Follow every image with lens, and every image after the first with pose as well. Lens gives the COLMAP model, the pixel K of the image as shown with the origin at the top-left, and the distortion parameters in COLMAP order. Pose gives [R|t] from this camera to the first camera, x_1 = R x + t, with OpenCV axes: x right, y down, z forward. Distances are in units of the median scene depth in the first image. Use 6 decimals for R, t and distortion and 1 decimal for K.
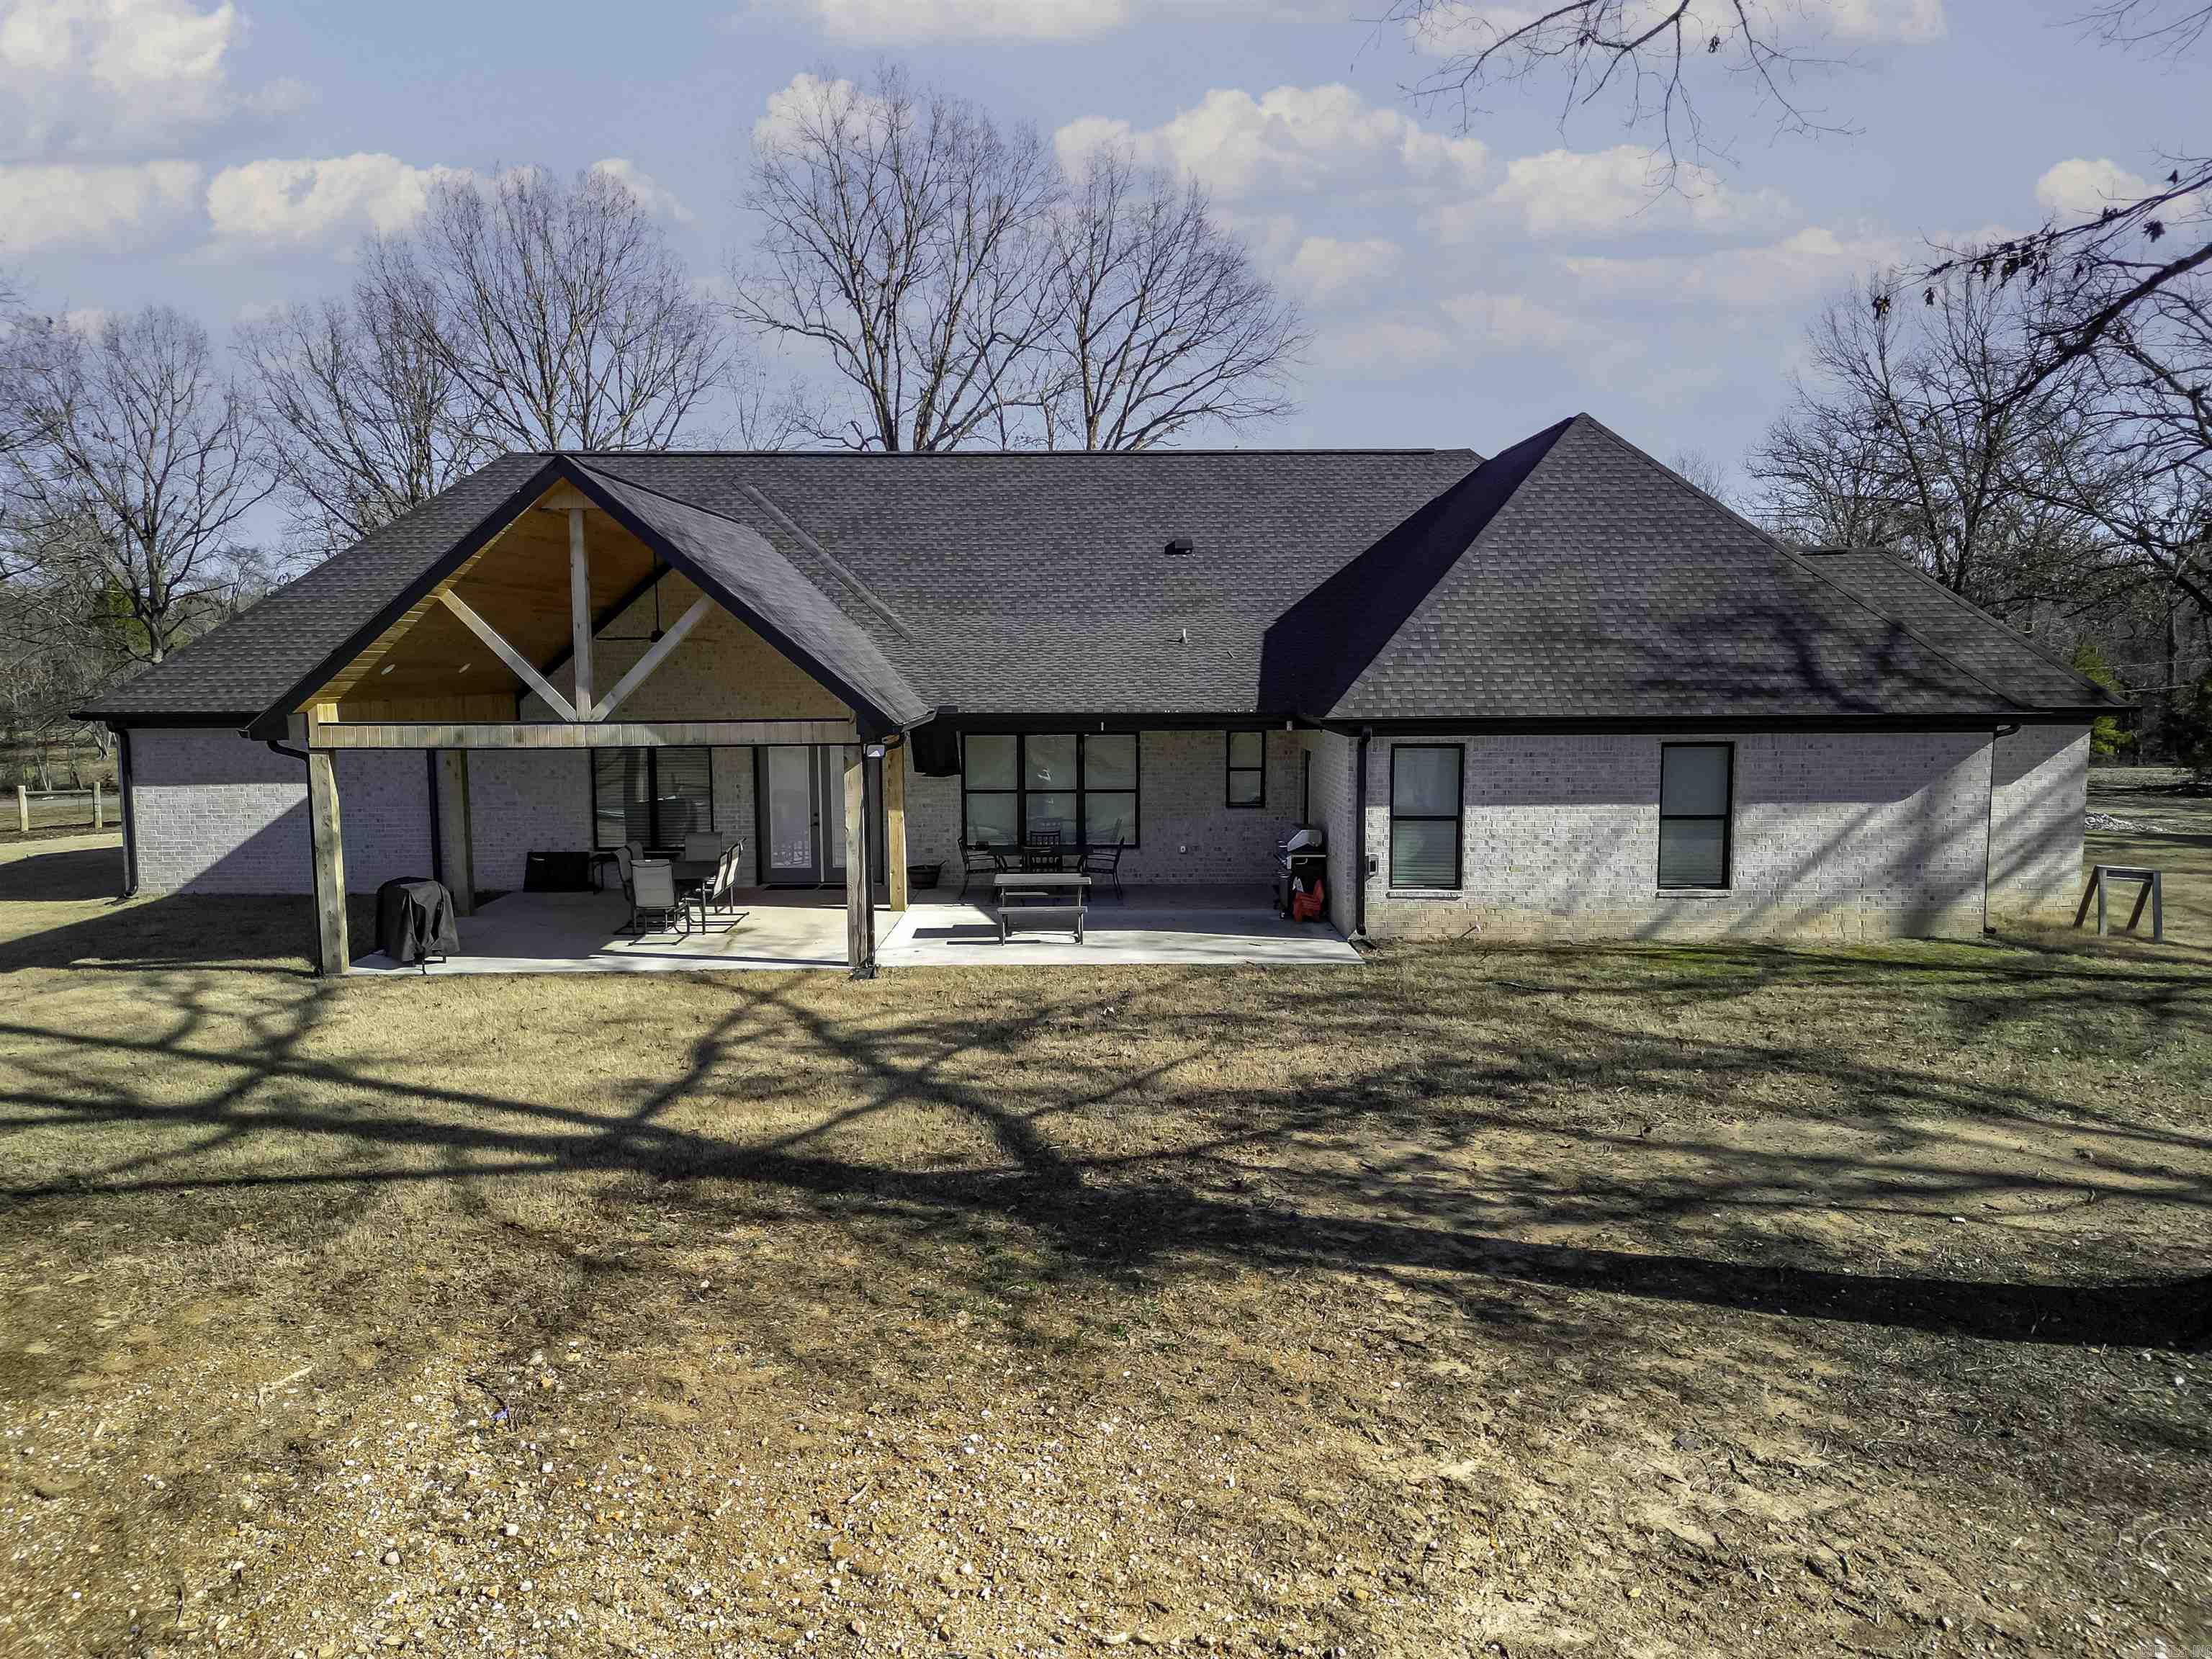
lens RADIAL K [[1690.0, 0, 1107.5], [0, 1690.0, 803.3], [0, 0, 1]] dist [-0.001571, -0.002570]
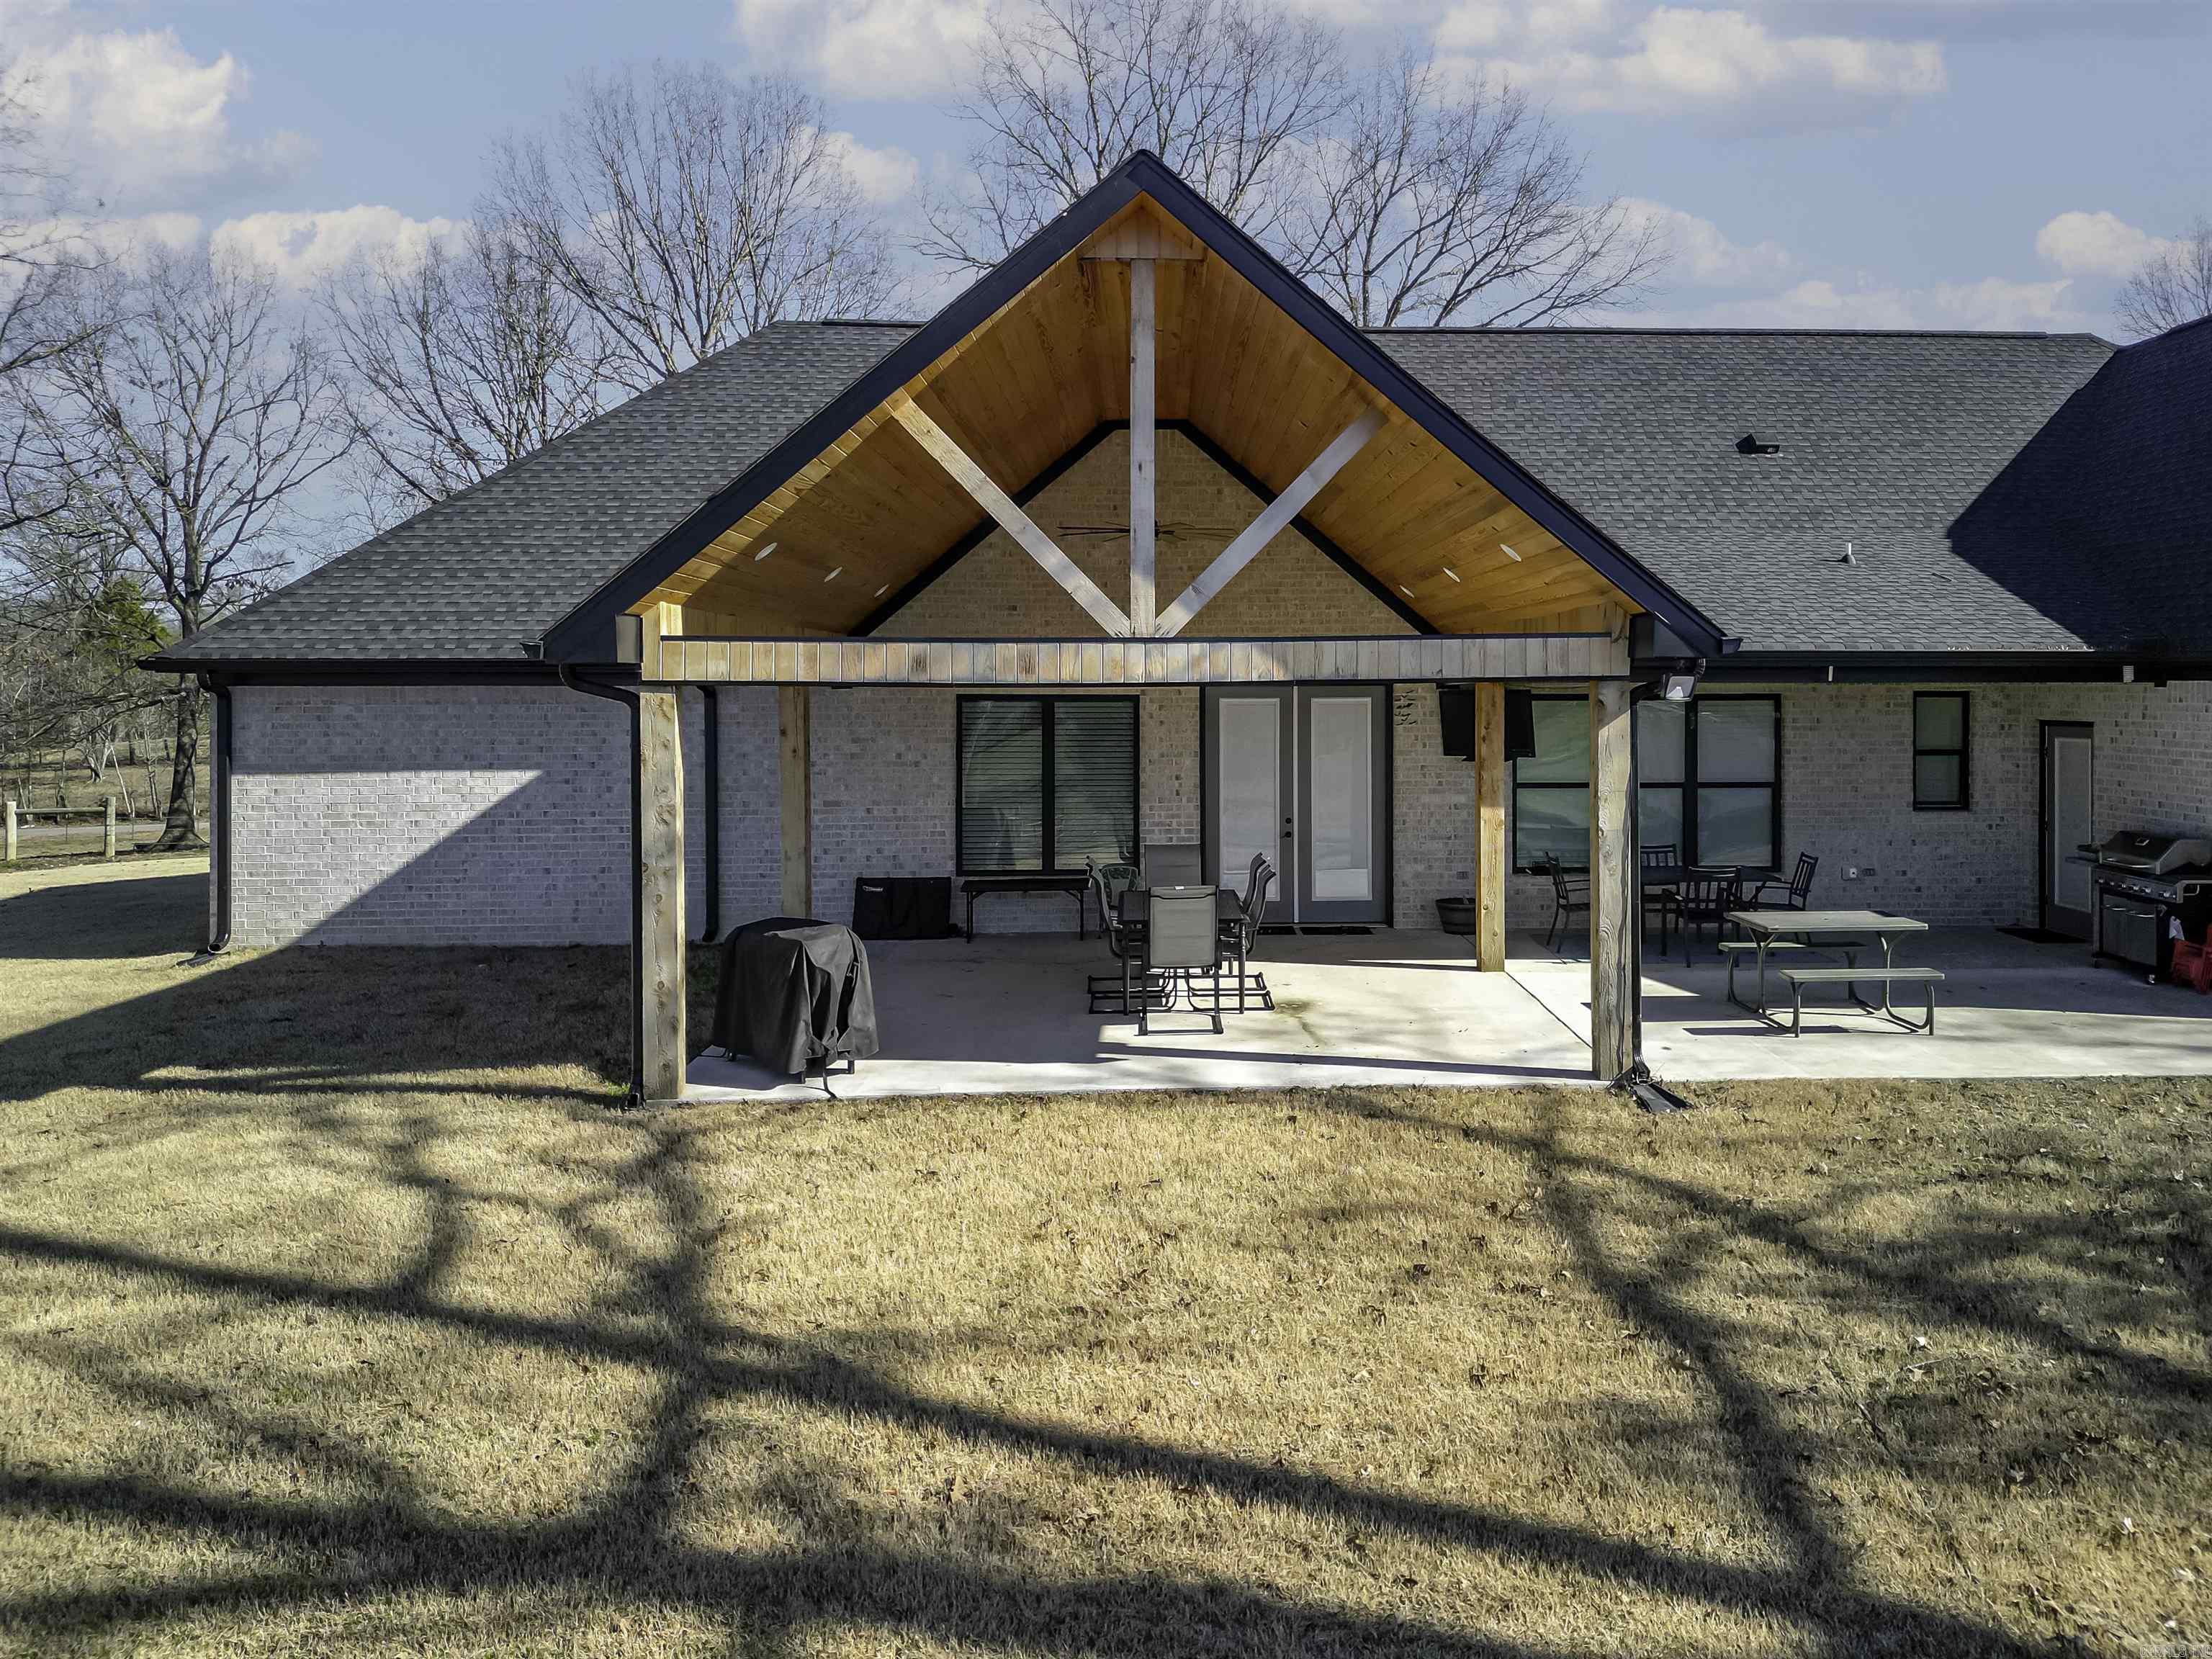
lens RADIAL K [[1563.1, 0, 1105.1], [0, 1563.1, 715.7], [0, 0, 1]] dist [0.030058, 0.000863]
pose [[0.998971, 0.003090, 0.045247, -0.334688], [0.000603, 0.996683, -0.081380, 0.018908], [-0.045349, 0.081324, 0.995656, 0.473840]]
